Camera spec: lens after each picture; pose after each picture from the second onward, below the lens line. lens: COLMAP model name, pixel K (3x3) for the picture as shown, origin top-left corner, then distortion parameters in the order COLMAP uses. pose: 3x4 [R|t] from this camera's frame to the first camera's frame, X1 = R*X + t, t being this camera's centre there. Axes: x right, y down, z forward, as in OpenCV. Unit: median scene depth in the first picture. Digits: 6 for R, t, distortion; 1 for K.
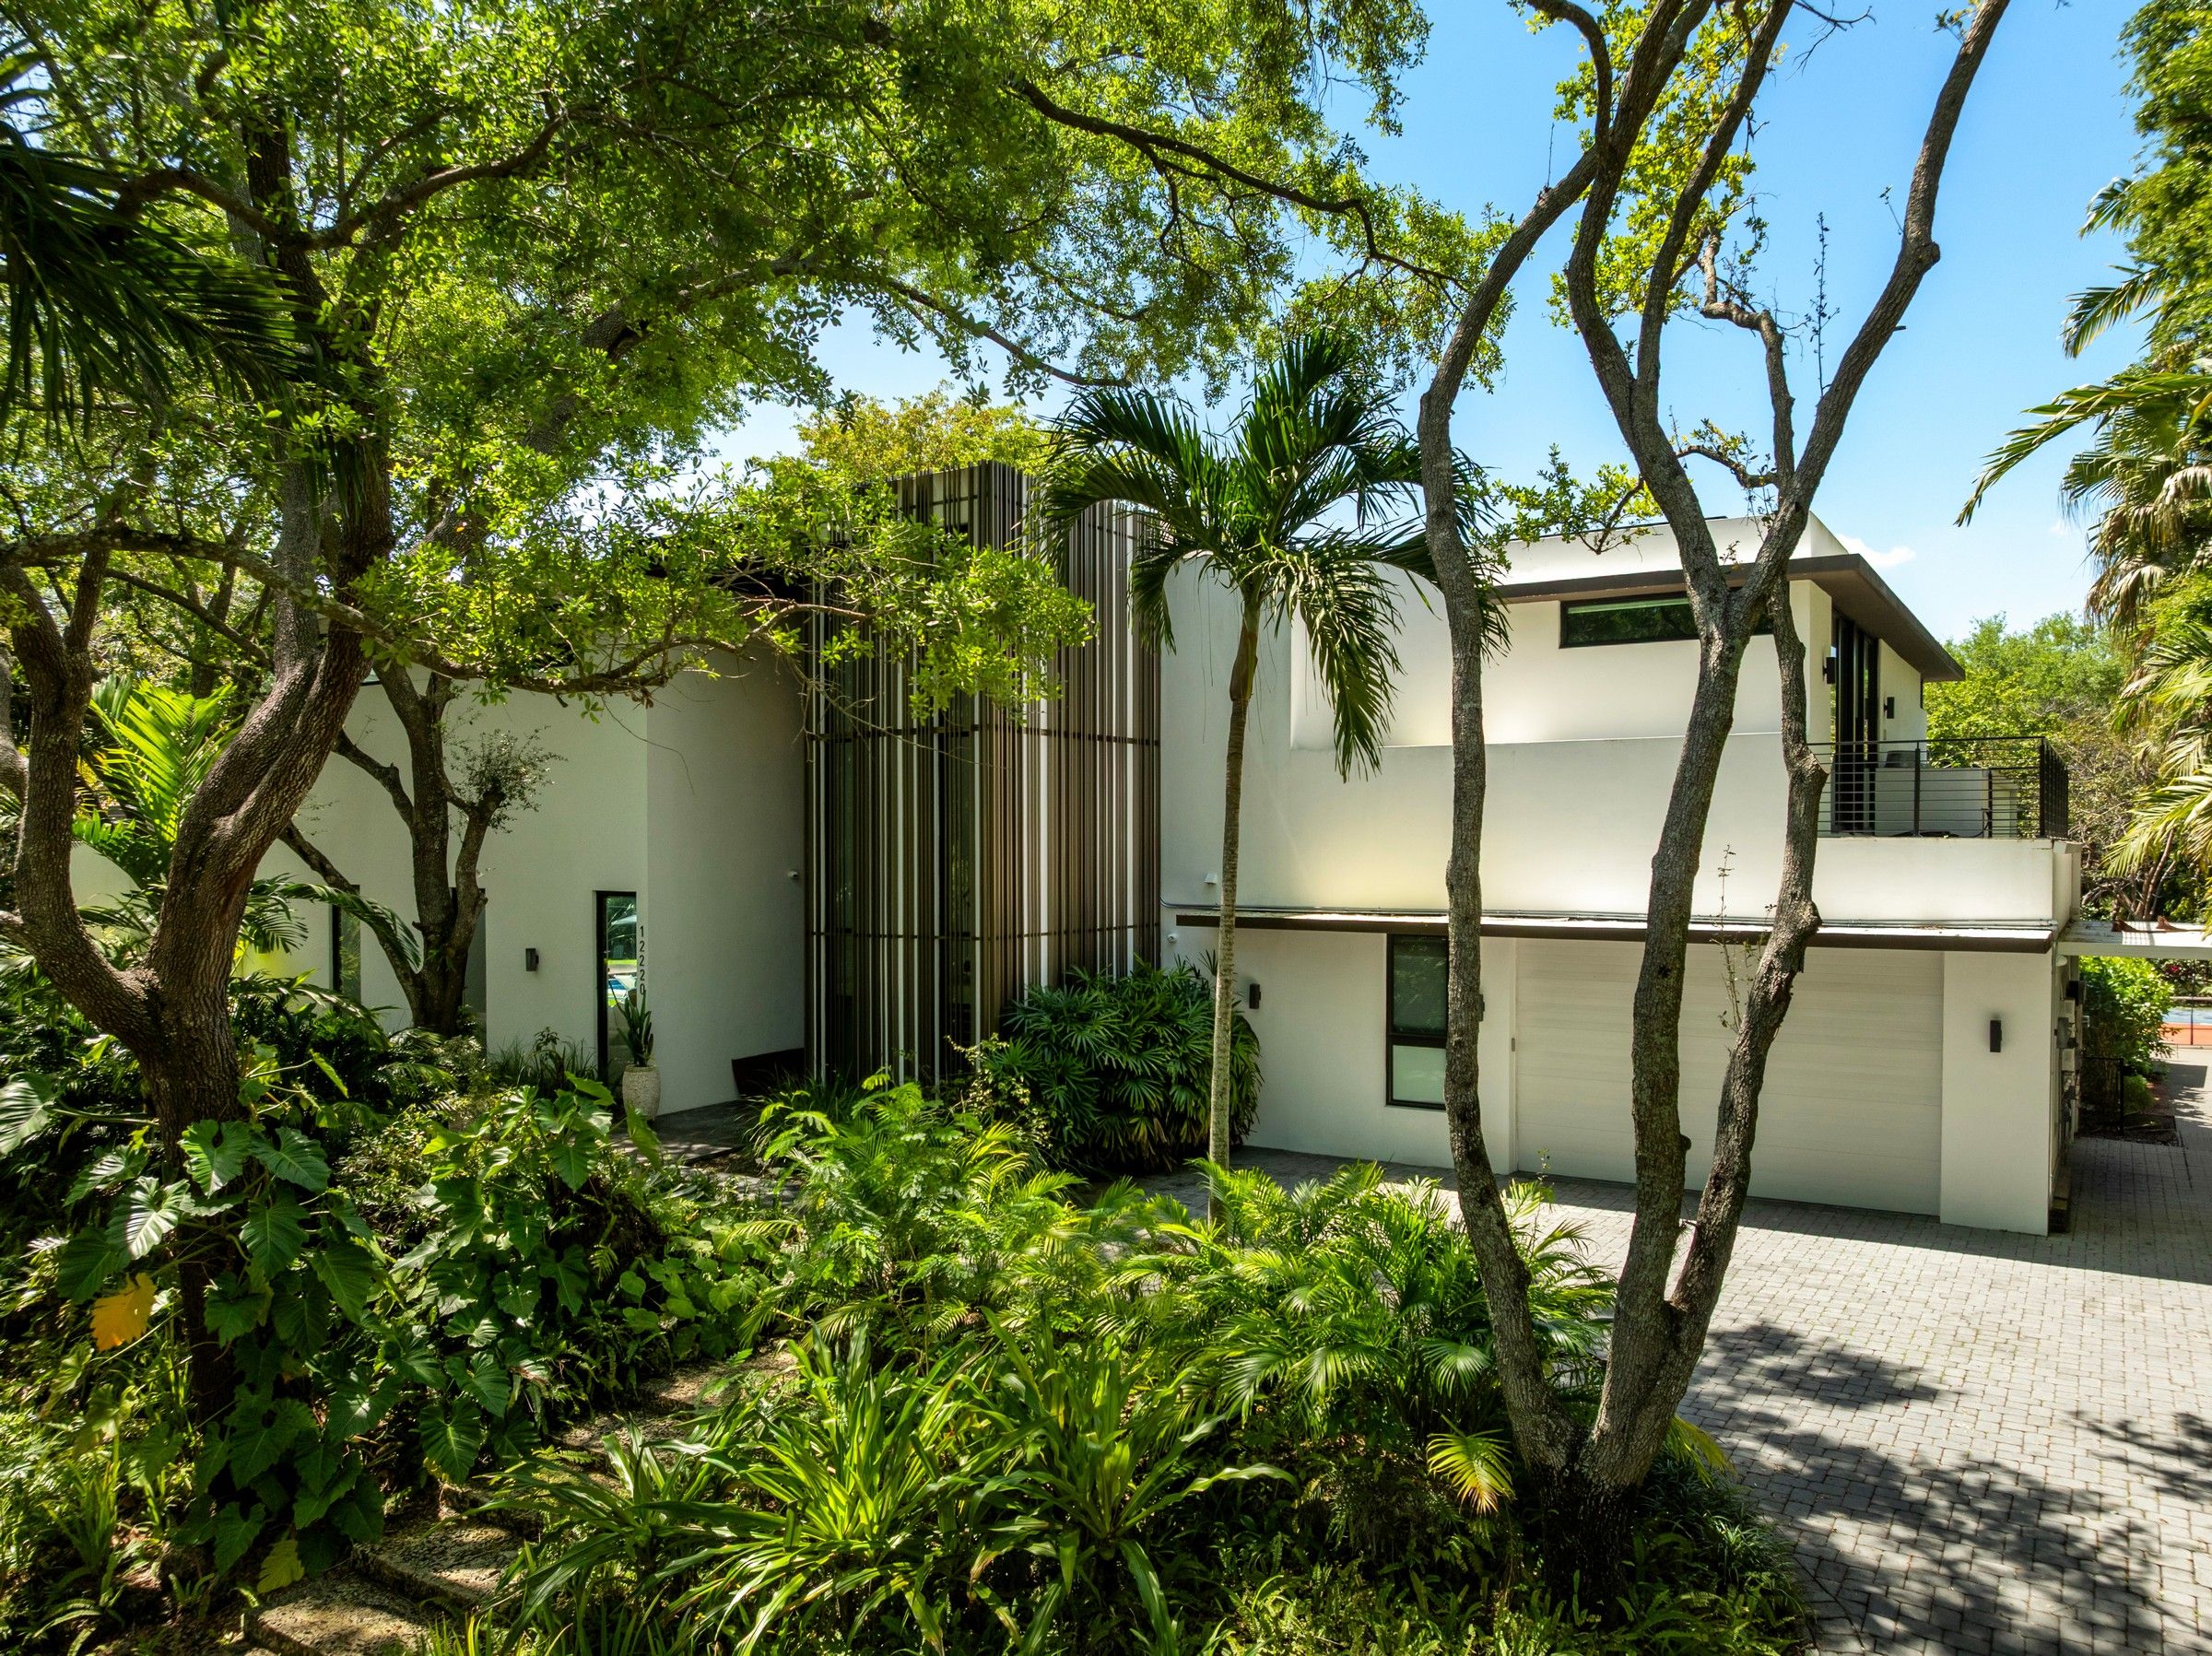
lens RADIAL K [[1533.1, 0, 1106.0], [0, 1533.1, 828.0], [0, 0, 1]] dist [-0.056409, -0.001249]
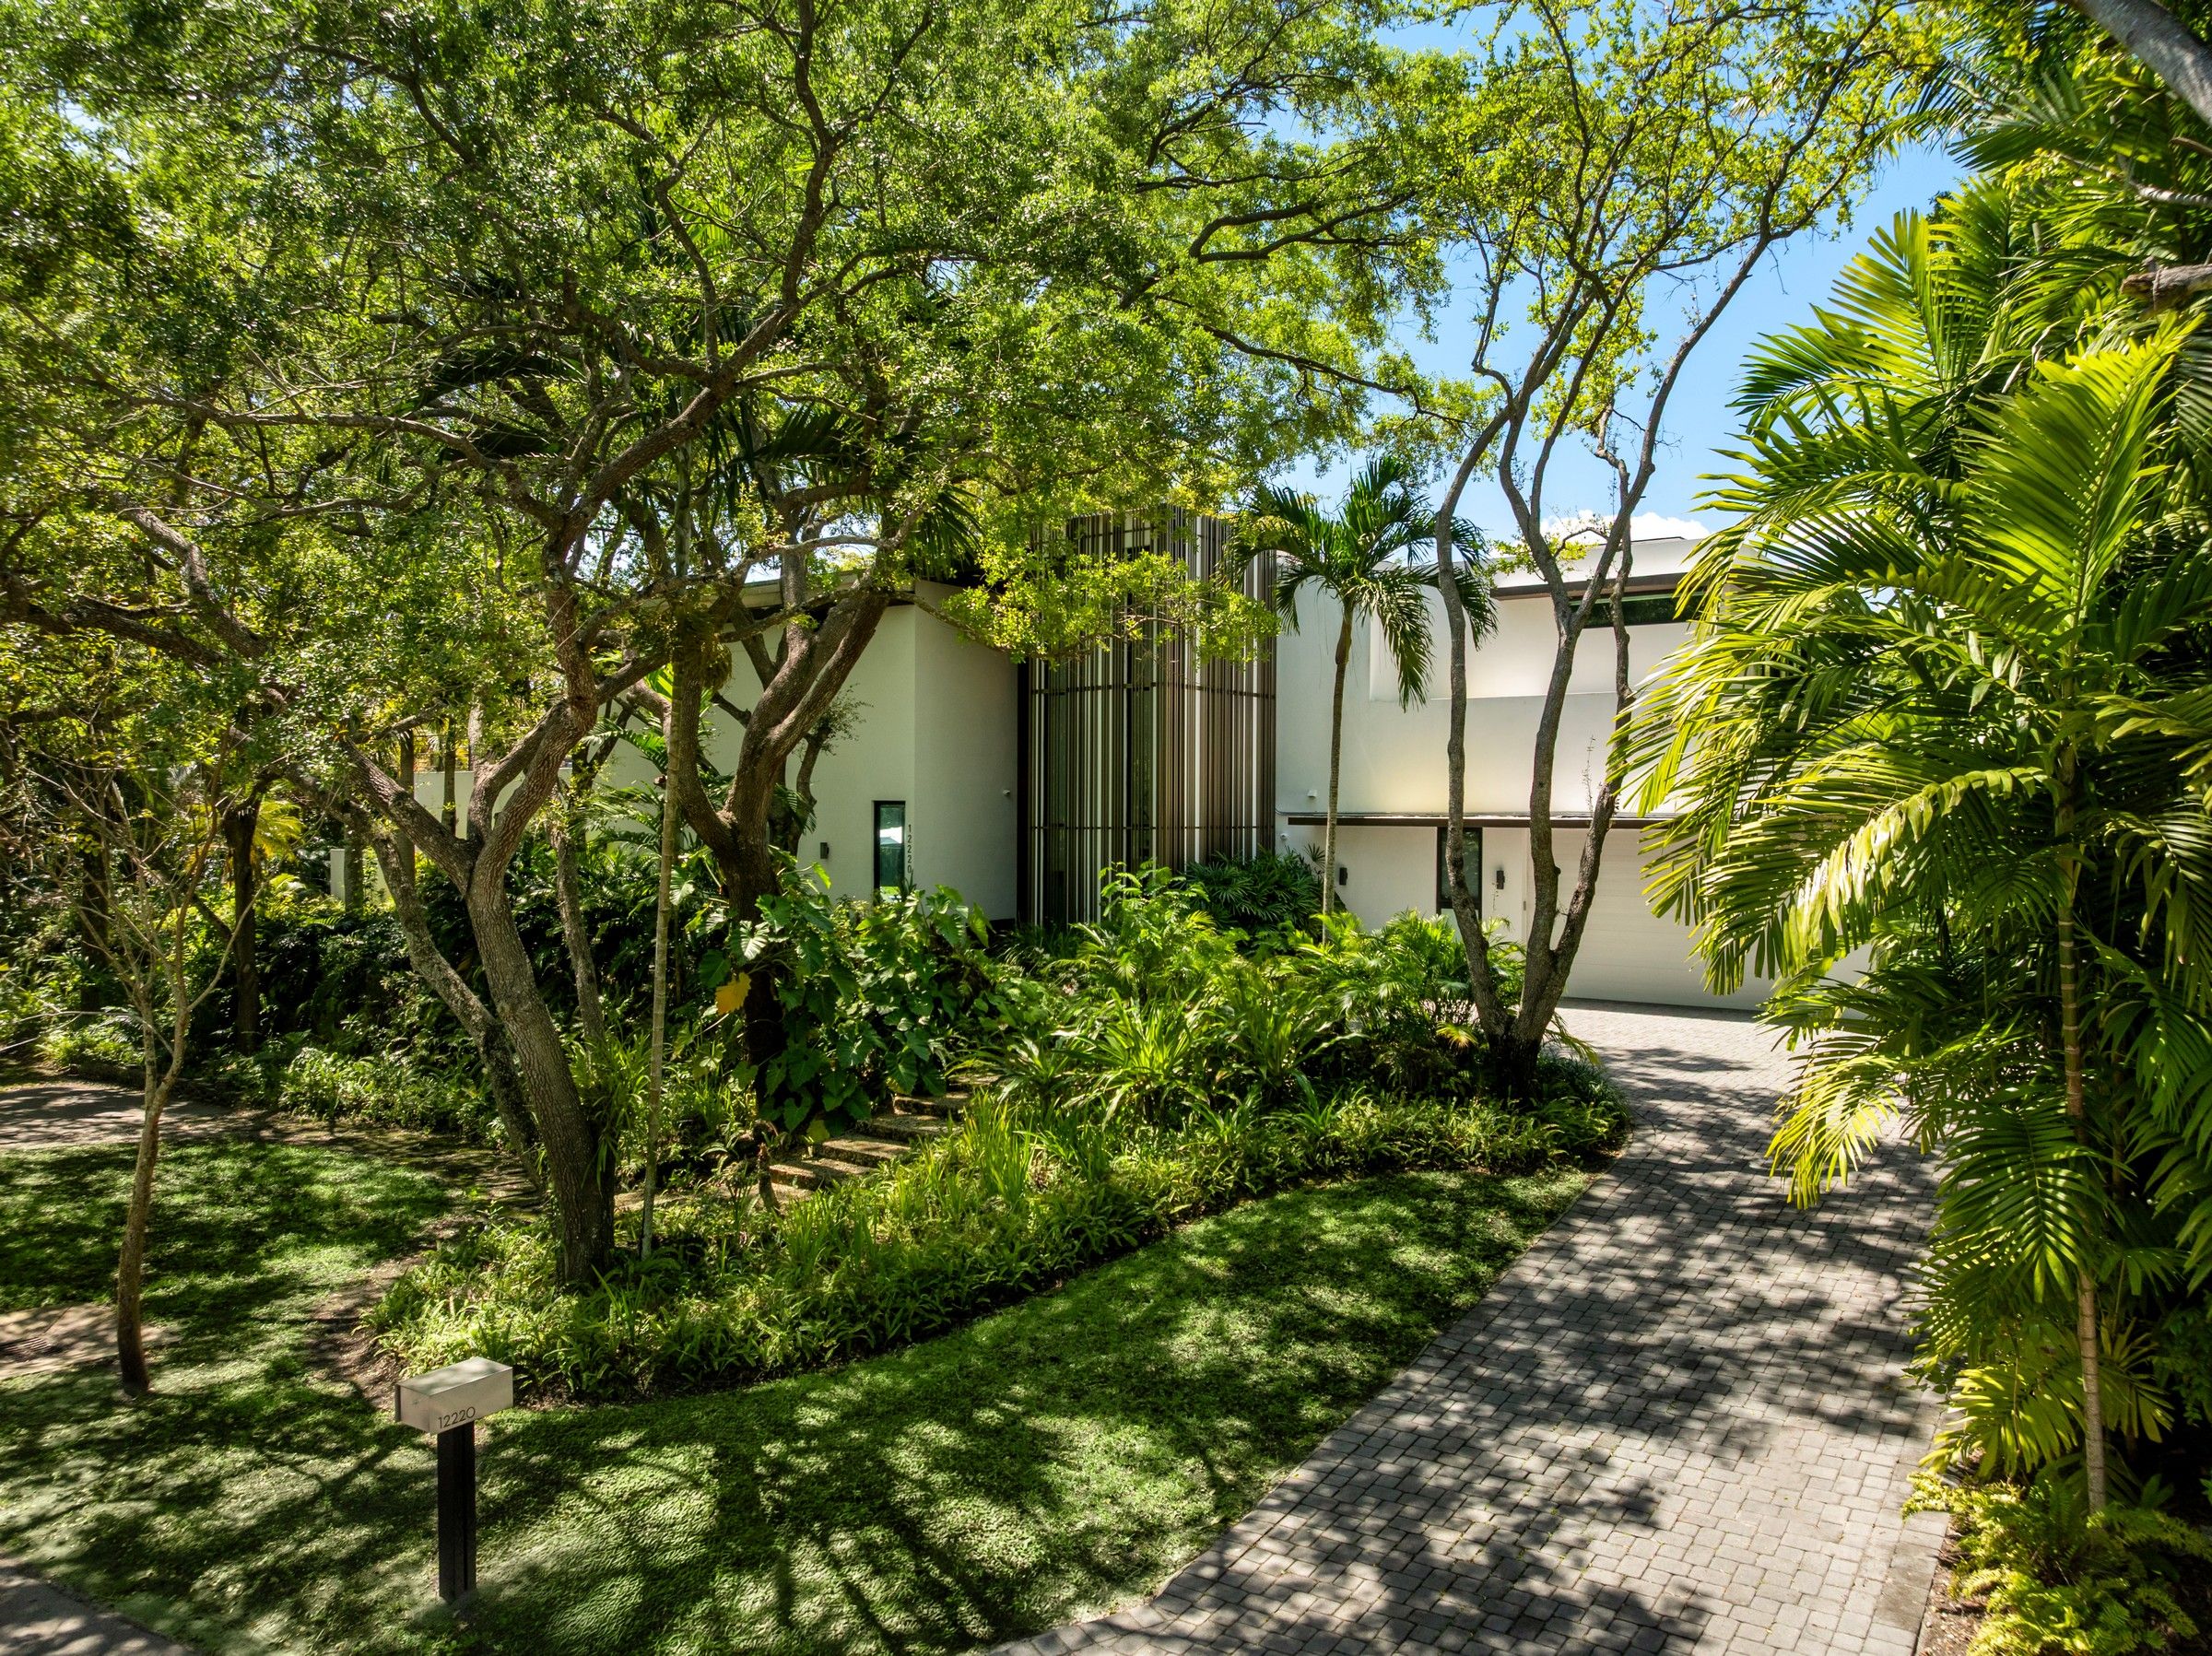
lens RADIAL K [[1555.0, 0, 1106.0], [0, 1555.0, 828.0], [0, 0, 1]] dist [-0.009704, -0.000932]
pose [[0.998938, 0.005882, -0.045688, -0.098173], [-0.005149, 0.999856, 0.016157, 0.076443], [0.045776, -0.015905, 0.998825, -0.786058]]
